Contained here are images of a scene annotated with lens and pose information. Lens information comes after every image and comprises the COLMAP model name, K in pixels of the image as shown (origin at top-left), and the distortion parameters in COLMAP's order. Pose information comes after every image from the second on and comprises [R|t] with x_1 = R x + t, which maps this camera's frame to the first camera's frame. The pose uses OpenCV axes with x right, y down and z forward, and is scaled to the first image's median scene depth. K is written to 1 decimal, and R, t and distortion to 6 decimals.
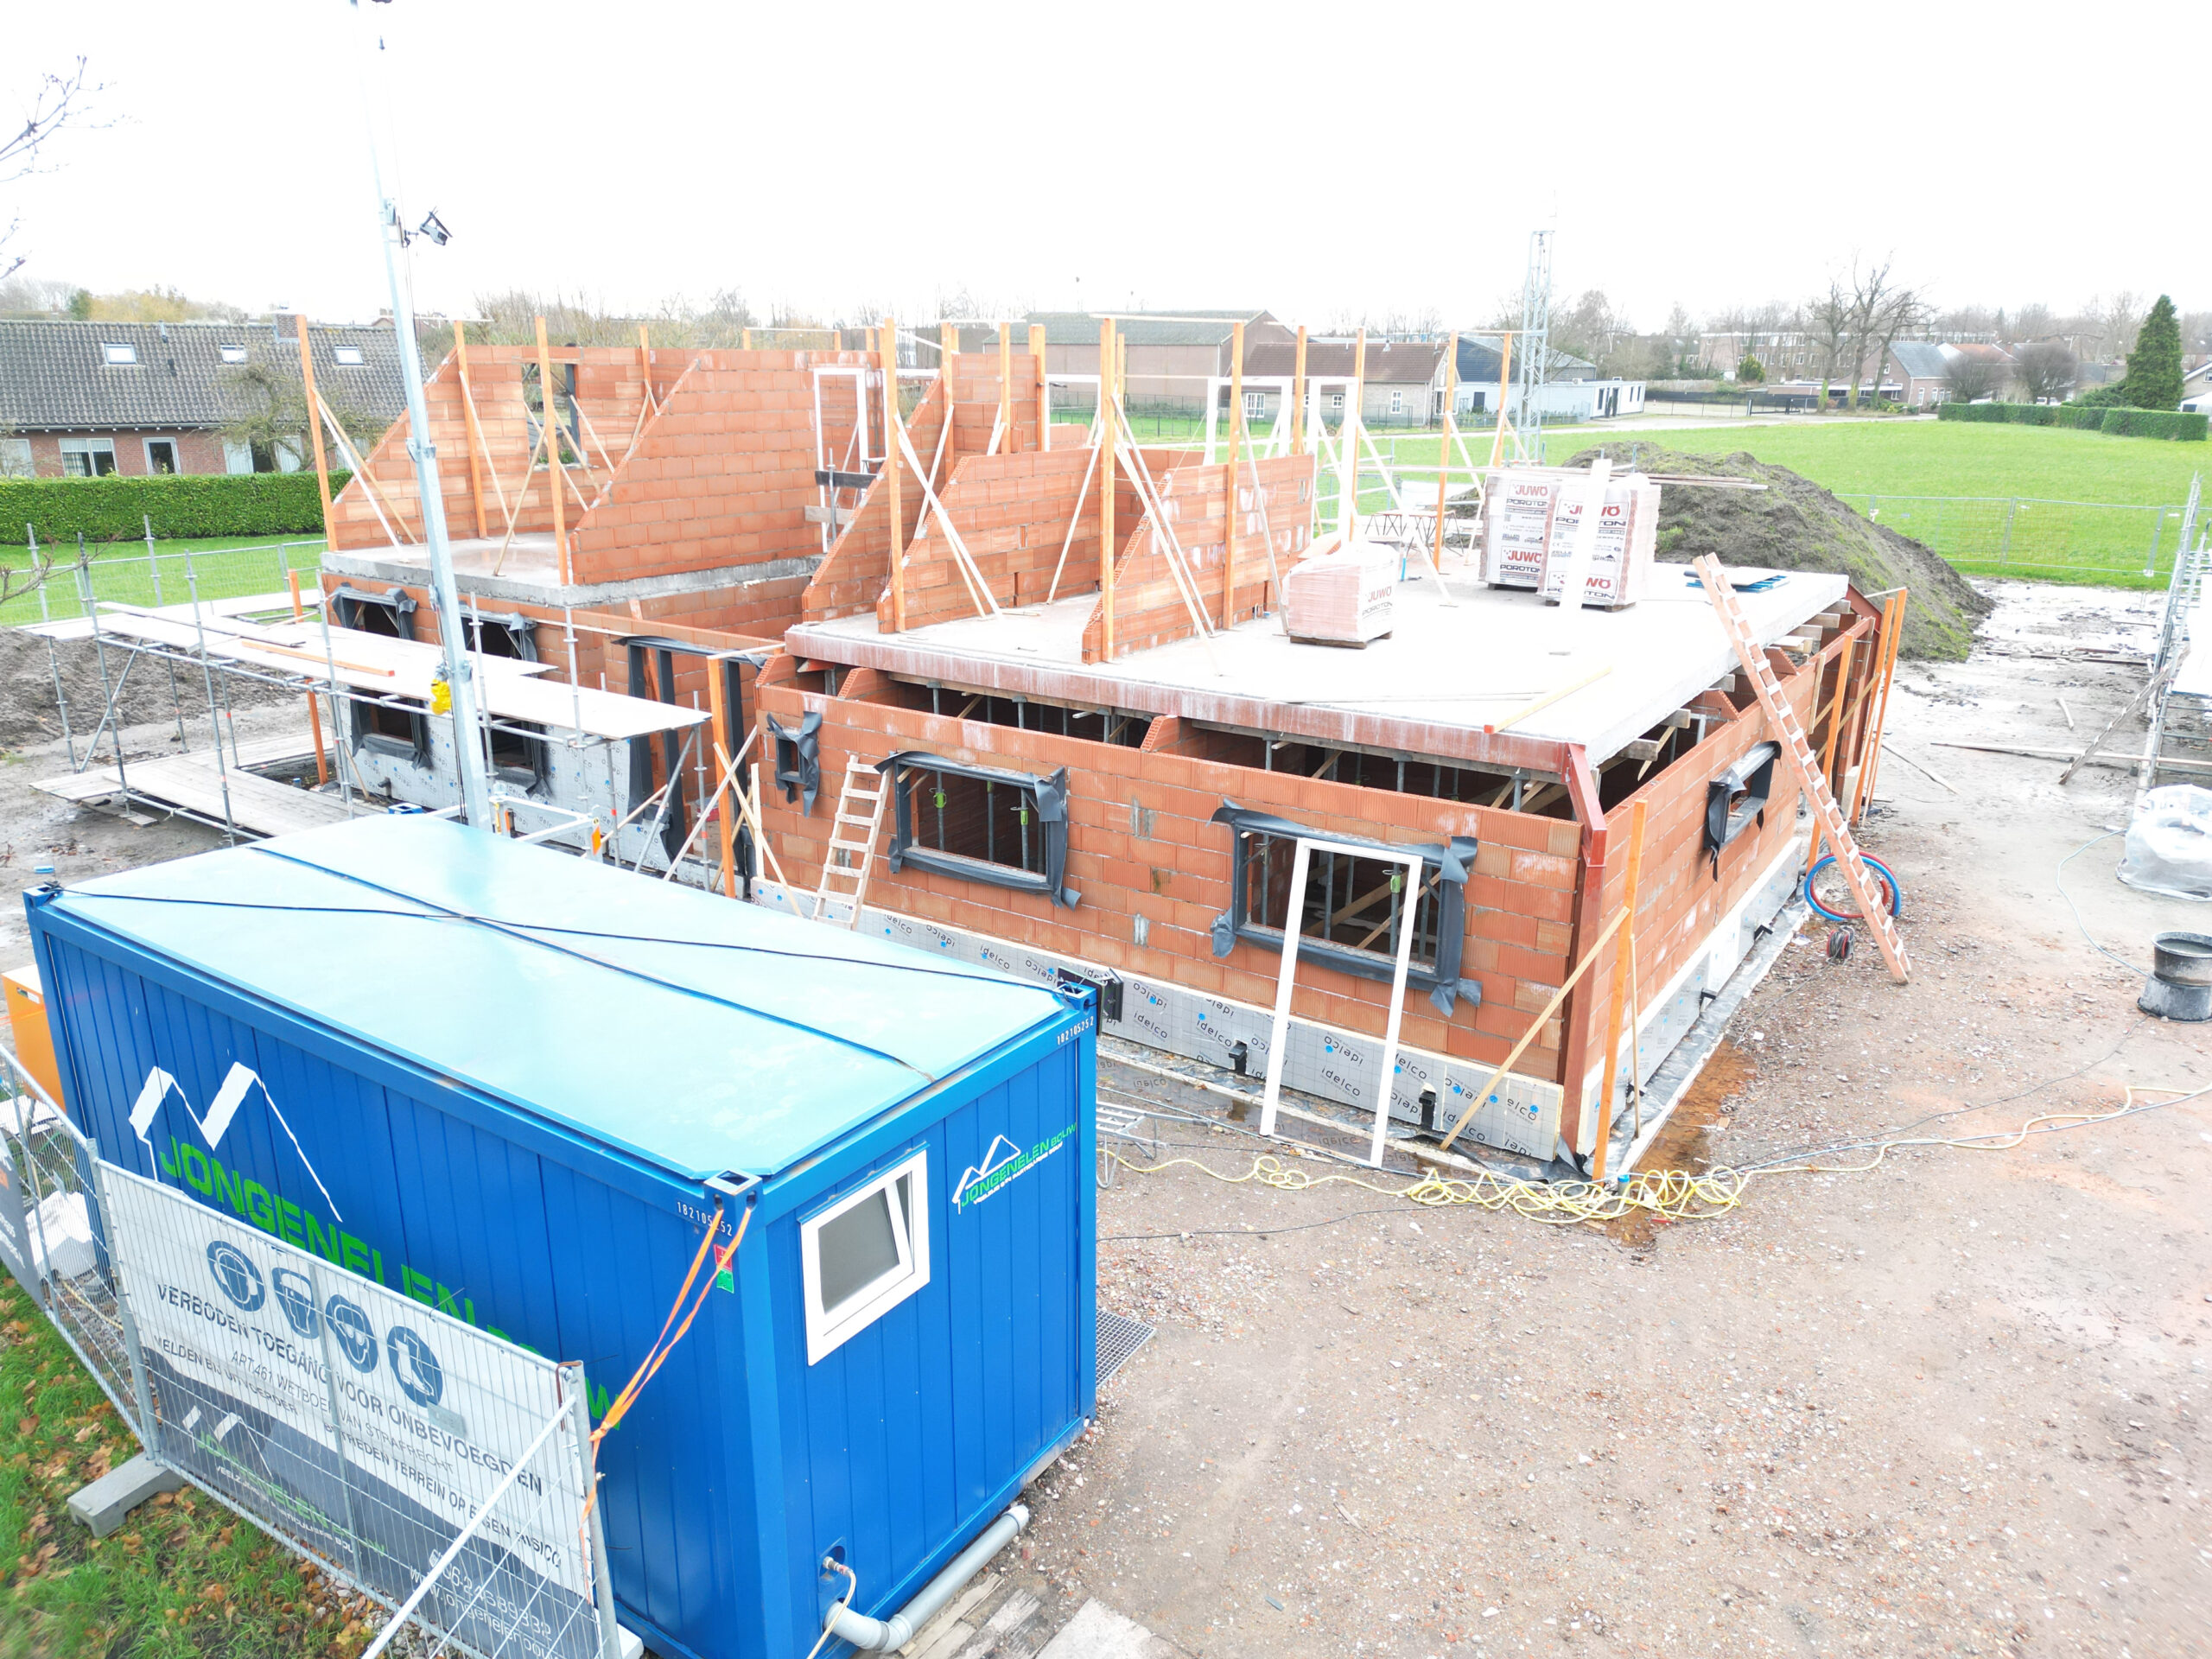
lens RADIAL K [[1539.0, 0, 1102.5], [0, 1539.0, 814.5], [0, 0, 1]] dist [0.057690, -0.039721]
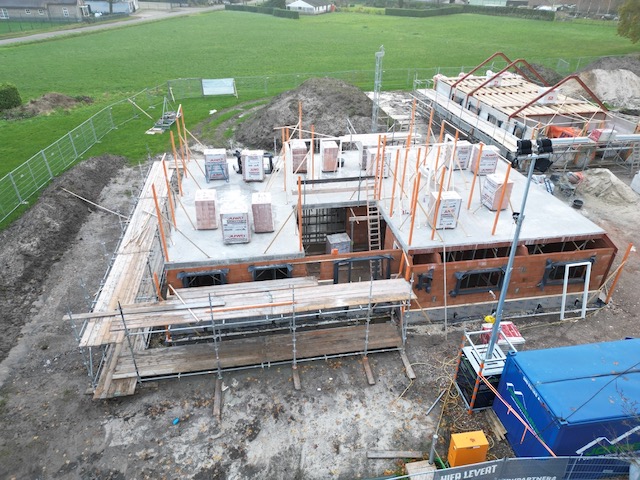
lens RADIAL K [[442.2, 0, 319.0], [0, 442.2, 241.1], [0, 0, 1]] dist [0.057561, -0.043571]
pose [[0.718680, -0.363741, 0.592614, -0.288464], [0.197083, 0.923871, 0.328056, -0.155821], [-0.666826, -0.118973, 0.735655, 0.110557]]
